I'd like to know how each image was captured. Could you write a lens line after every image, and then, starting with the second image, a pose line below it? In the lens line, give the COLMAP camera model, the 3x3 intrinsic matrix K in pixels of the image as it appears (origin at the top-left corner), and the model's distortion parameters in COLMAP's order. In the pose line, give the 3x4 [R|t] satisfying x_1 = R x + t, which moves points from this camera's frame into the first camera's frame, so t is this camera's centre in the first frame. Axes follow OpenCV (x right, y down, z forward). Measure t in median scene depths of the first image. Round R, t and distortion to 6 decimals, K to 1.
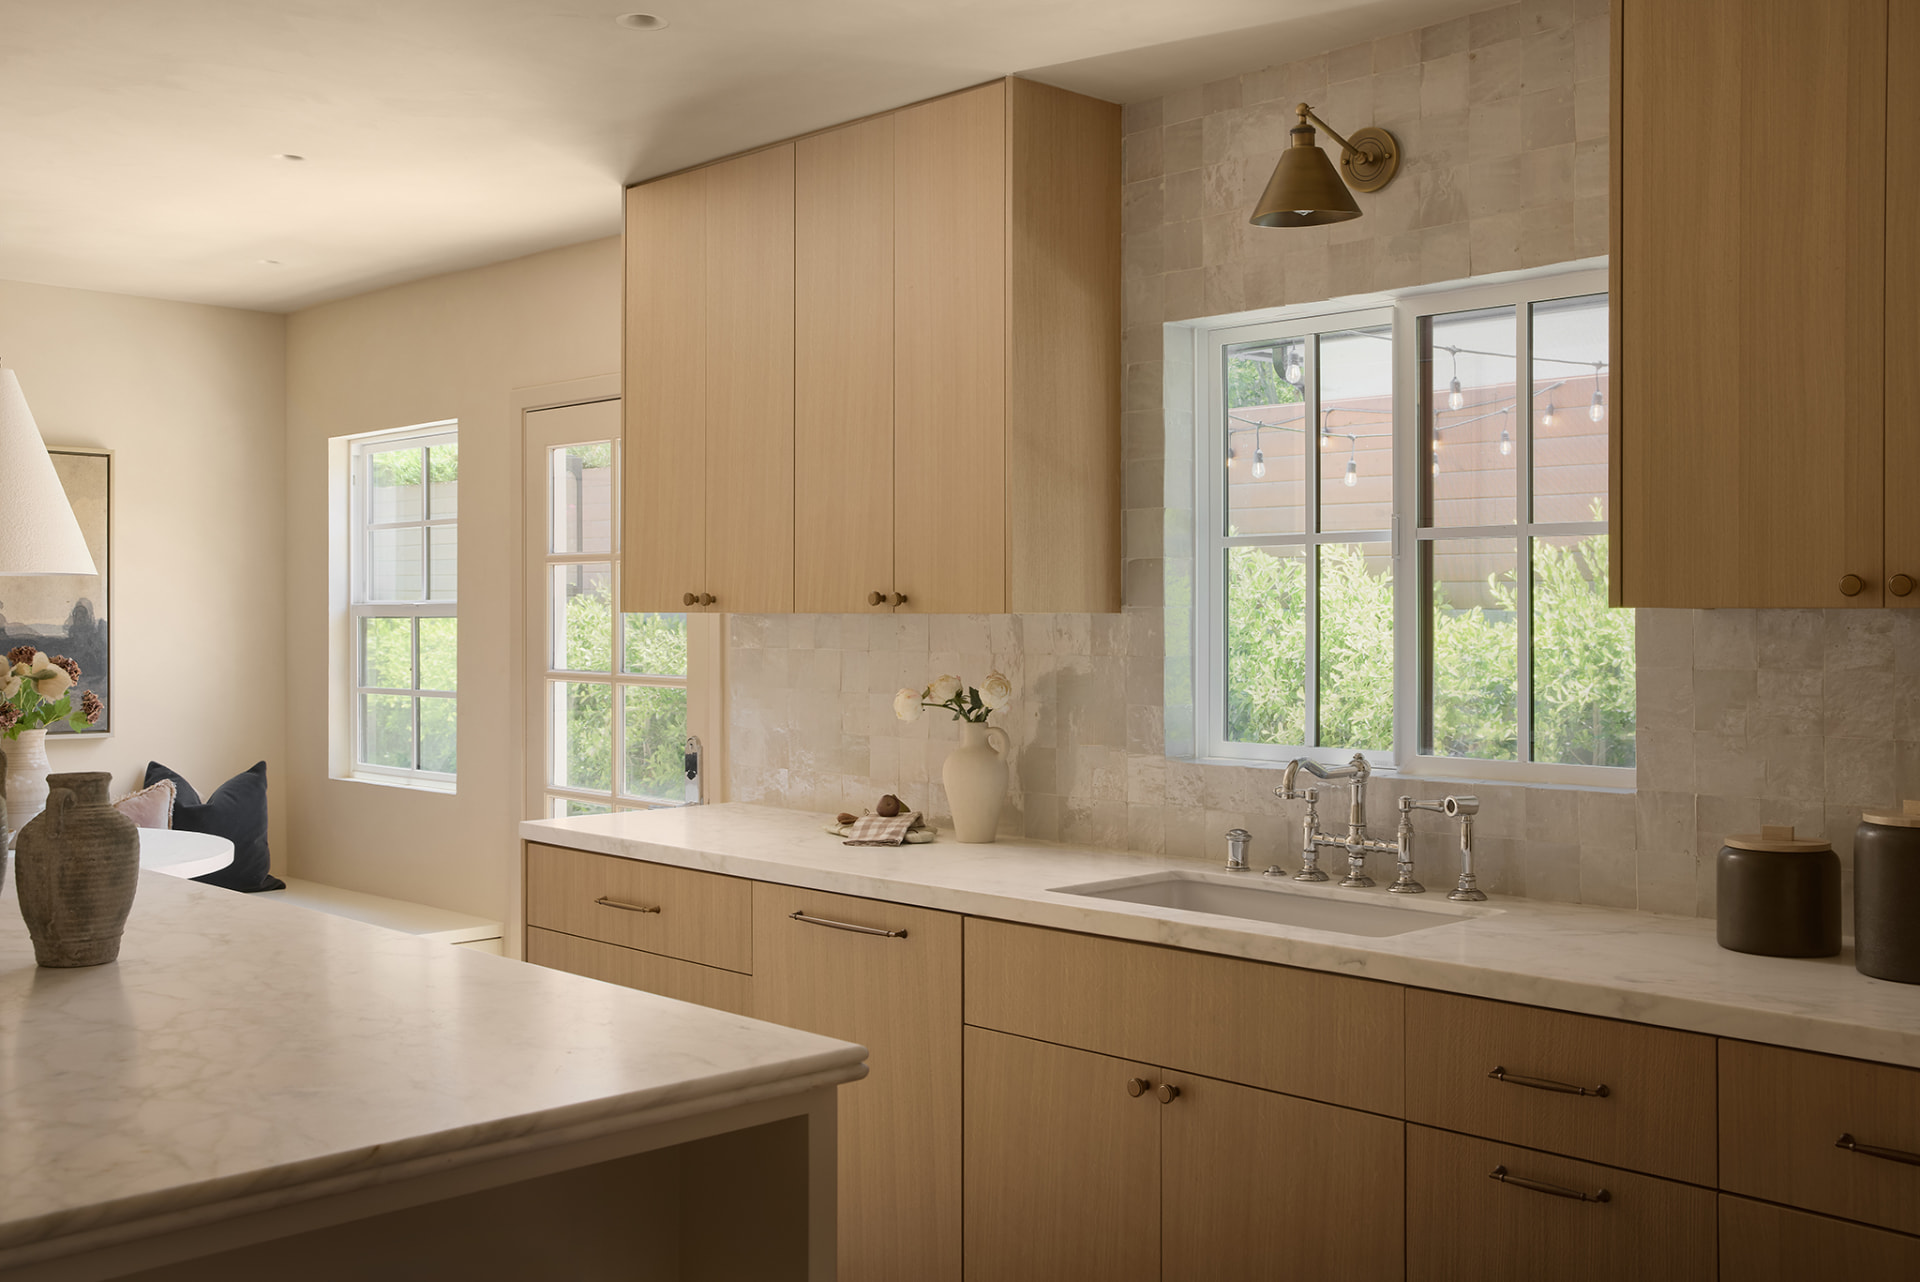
lens RADIAL K [[1869.4, 0, 960.0], [0, 1869.4, 641.0], [0, 0, 1]] dist [0.008296, 0.008079]
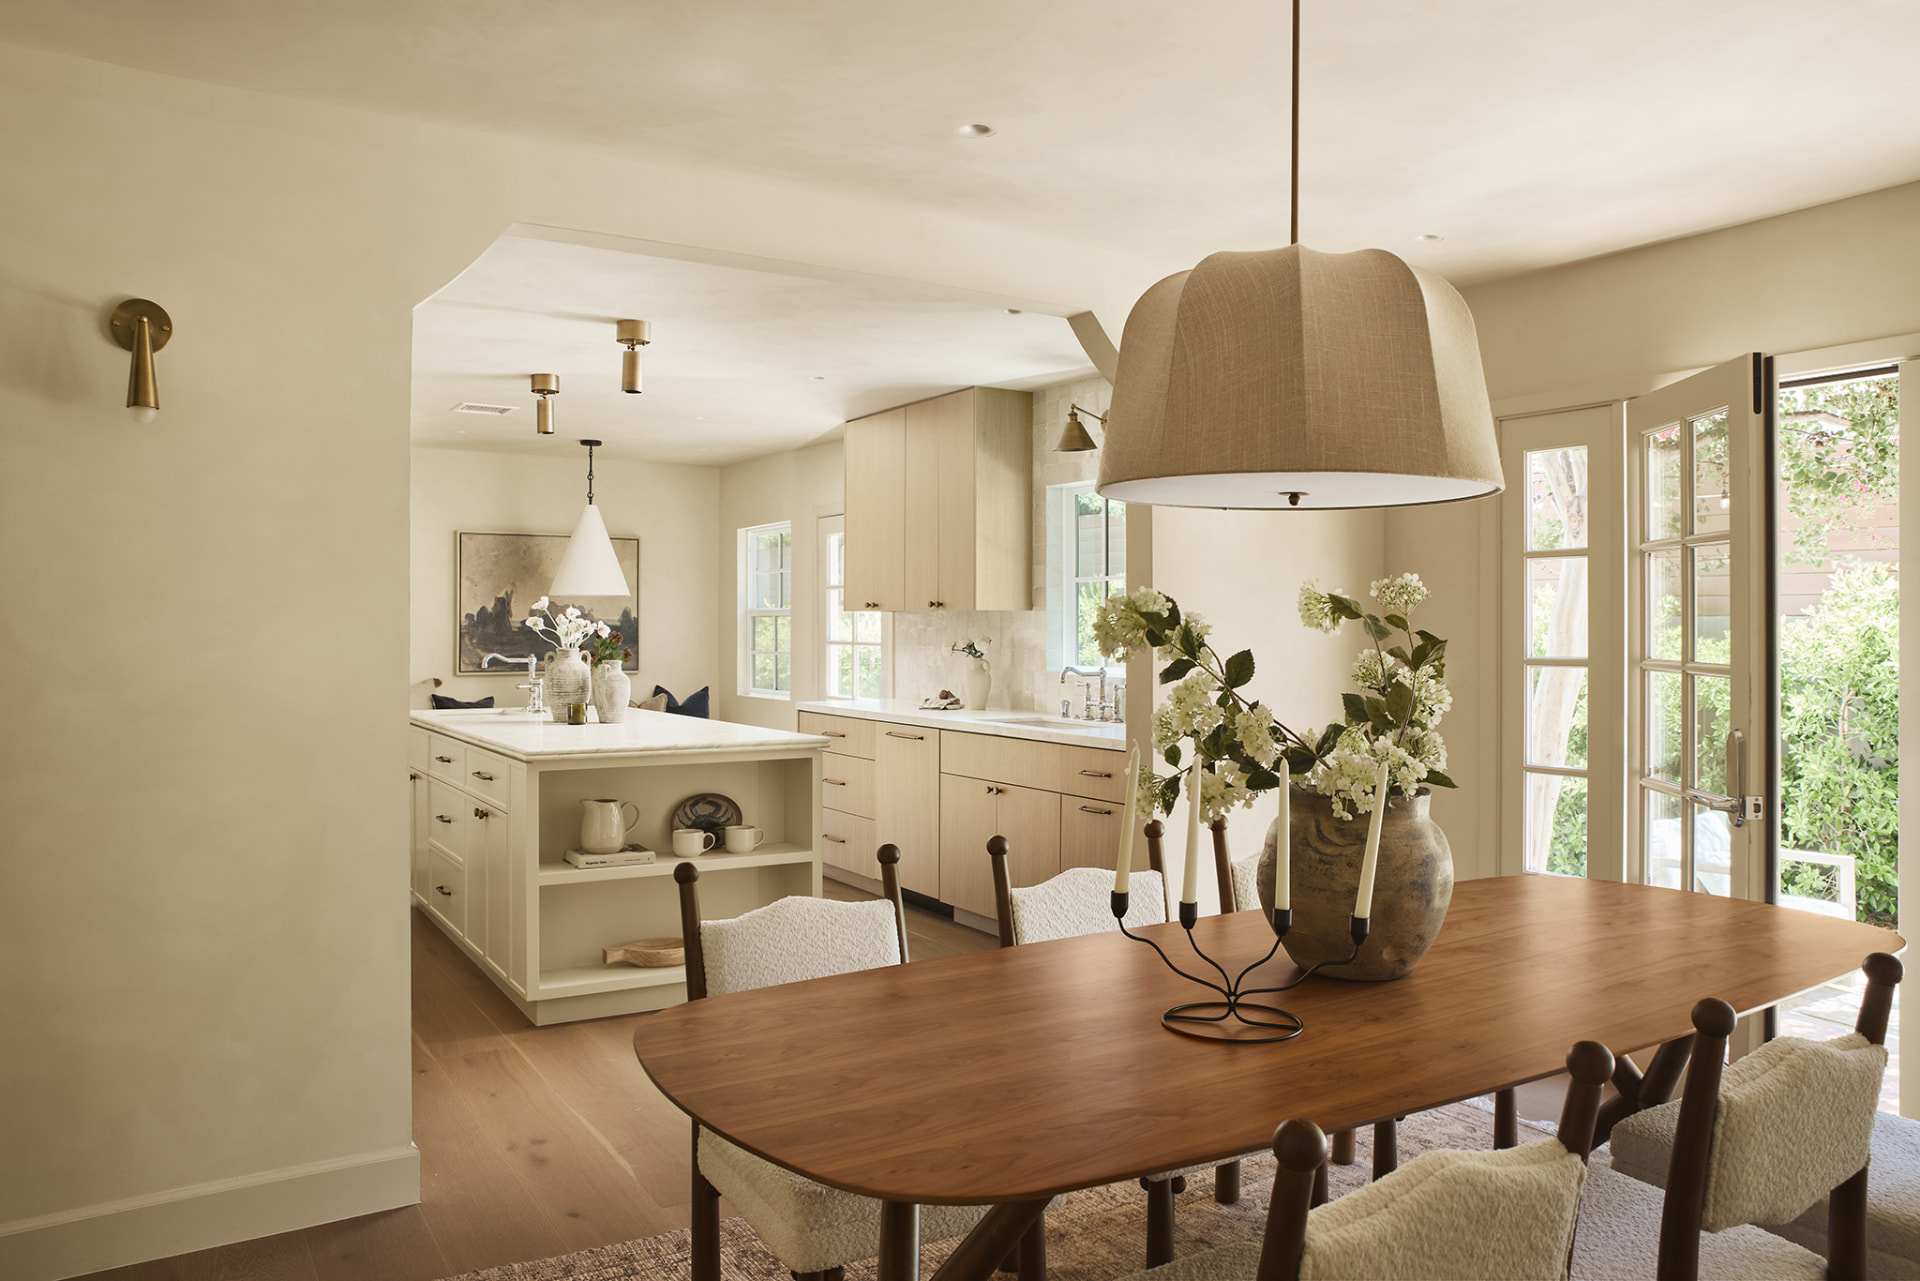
lens RADIAL K [[1362.1, 0, 960.0], [0, 1362.1, 640.5], [0, 0, 1]] dist [-0.007376, -0.002867]
pose [[0.977942, 0.003041, -0.208854, 0.342647], [-0.003368, 0.999994, -0.001210, 0.024515], [0.208849, 0.001887, 0.977946, -0.657113]]
